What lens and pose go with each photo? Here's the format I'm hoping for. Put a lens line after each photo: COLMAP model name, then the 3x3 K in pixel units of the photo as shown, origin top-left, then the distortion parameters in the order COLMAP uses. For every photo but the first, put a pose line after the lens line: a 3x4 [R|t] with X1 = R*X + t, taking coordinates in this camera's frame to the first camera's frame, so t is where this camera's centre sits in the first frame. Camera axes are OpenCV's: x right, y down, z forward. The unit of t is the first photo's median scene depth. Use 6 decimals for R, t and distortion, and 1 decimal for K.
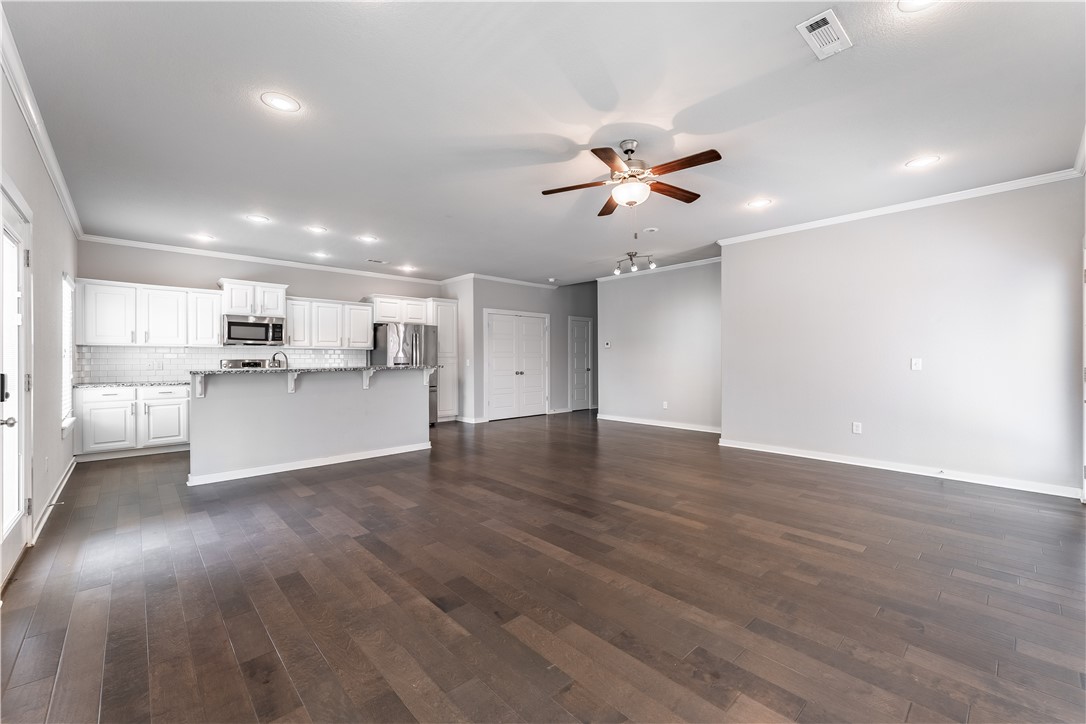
lens RADIAL K [[449.9, 0, 550.1], [0, 449.9, 356.5], [0, 0, 1]] dist [0.002704, 0.000389]
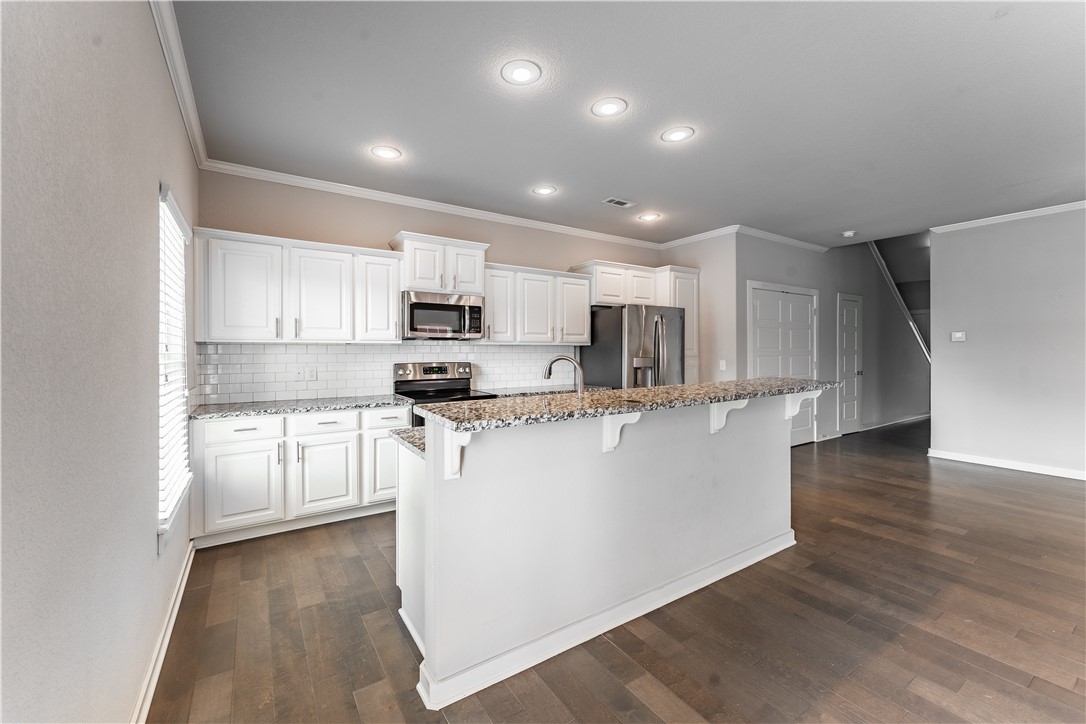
lens RADIAL K [[449.9, 0, 547.5], [0, 449.9, 347.6], [0, 0, 1]] dist [0.002704, 0.000389]
pose [[0.984872, -0.002514, -0.173267, -0.479087], [0.002135, 0.999995, -0.002370, -0.015287], [0.173272, 0.001964, 0.984872, 0.483223]]
